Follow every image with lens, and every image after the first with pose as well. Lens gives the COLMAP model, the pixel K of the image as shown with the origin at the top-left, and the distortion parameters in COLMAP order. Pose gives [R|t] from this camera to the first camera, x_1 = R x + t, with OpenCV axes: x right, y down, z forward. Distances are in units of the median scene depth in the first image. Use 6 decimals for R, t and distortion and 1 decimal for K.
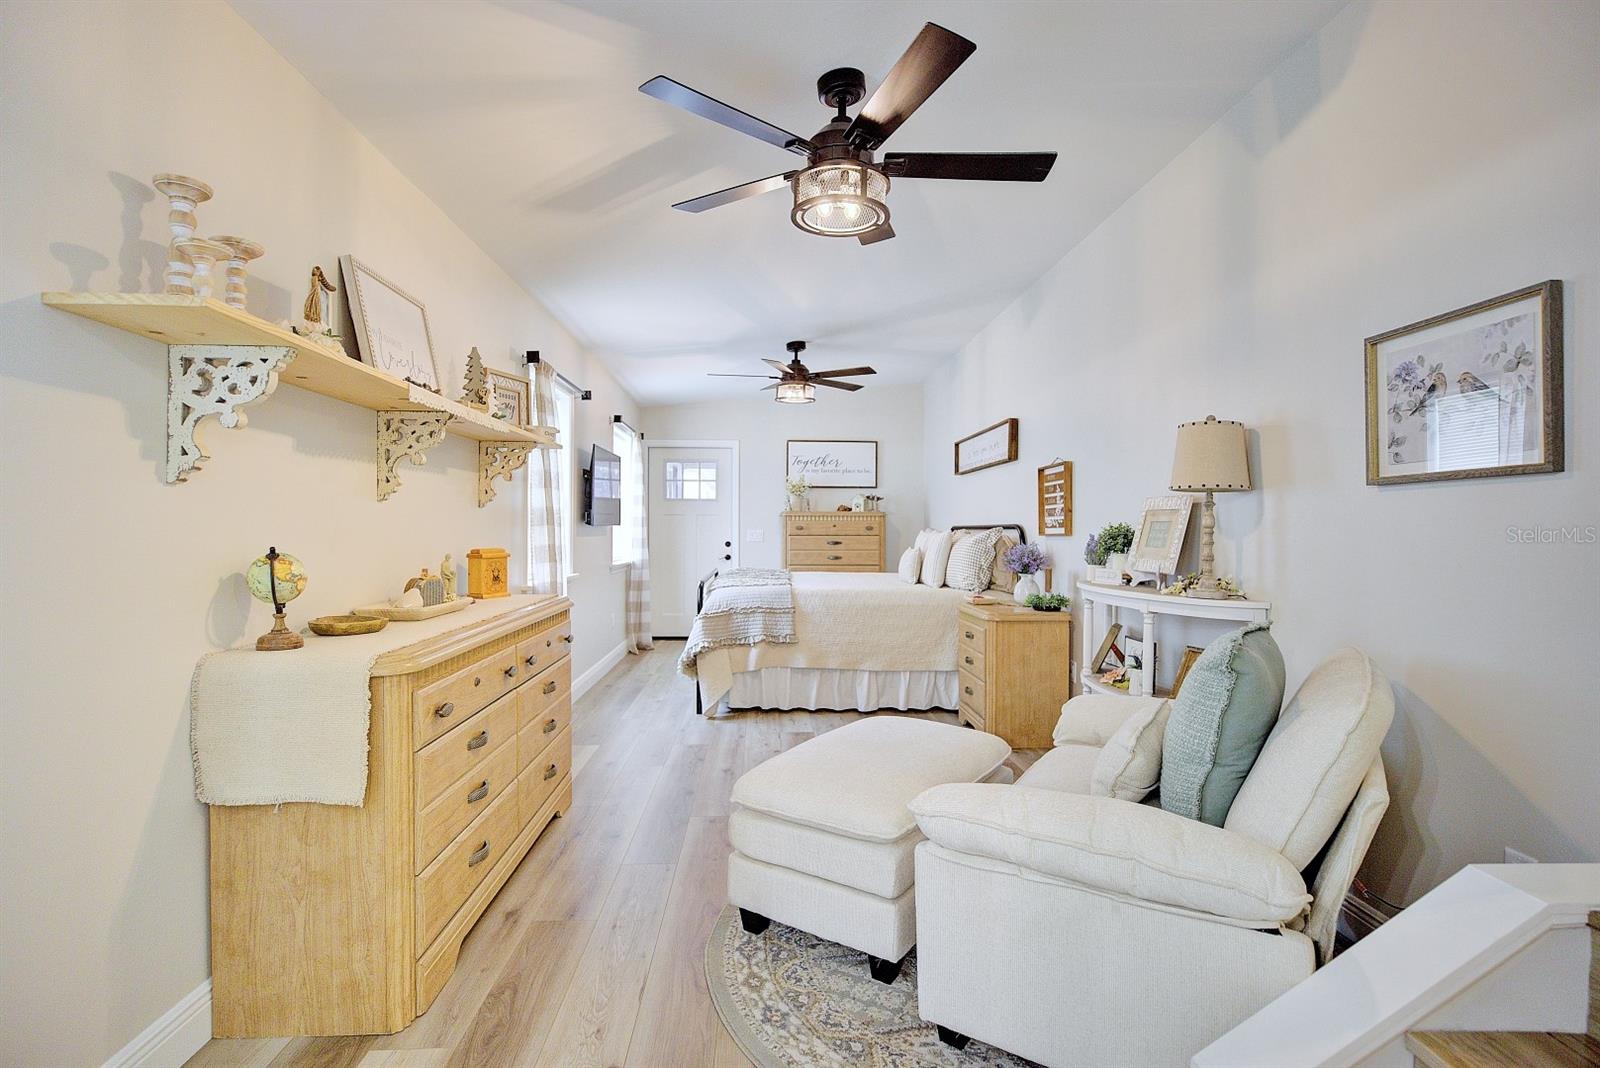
lens RADIAL K [[786.9, 0, 795.6], [0, 786.9, 529.9], [0, 0, 1]] dist [-0.000186, 0.000540]
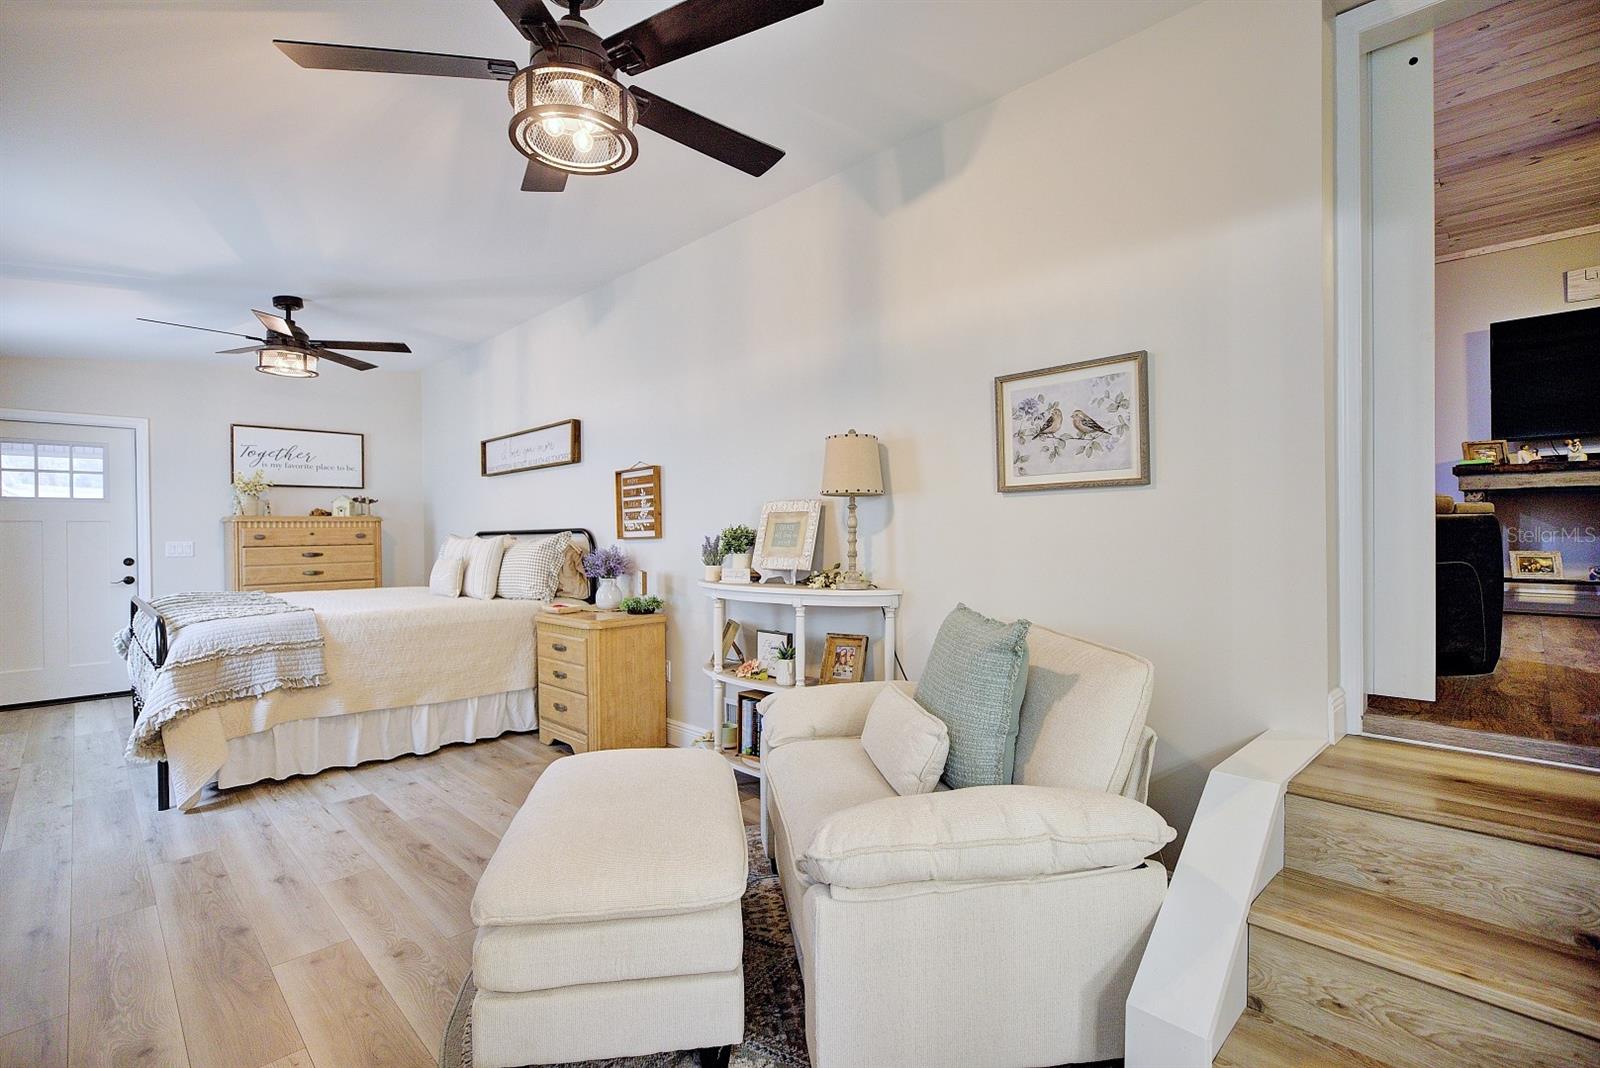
lens RADIAL K [[738.4, 0, 802.9], [0, 738.4, 532.2], [0, 0, 1]] dist [-0.000492, -0.000808]
pose [[0.738129, -0.015401, 0.674484, -0.148206], [0.017904, 0.999834, 0.003237, -0.000535], [-0.674422, 0.009686, 0.738282, 0.153091]]
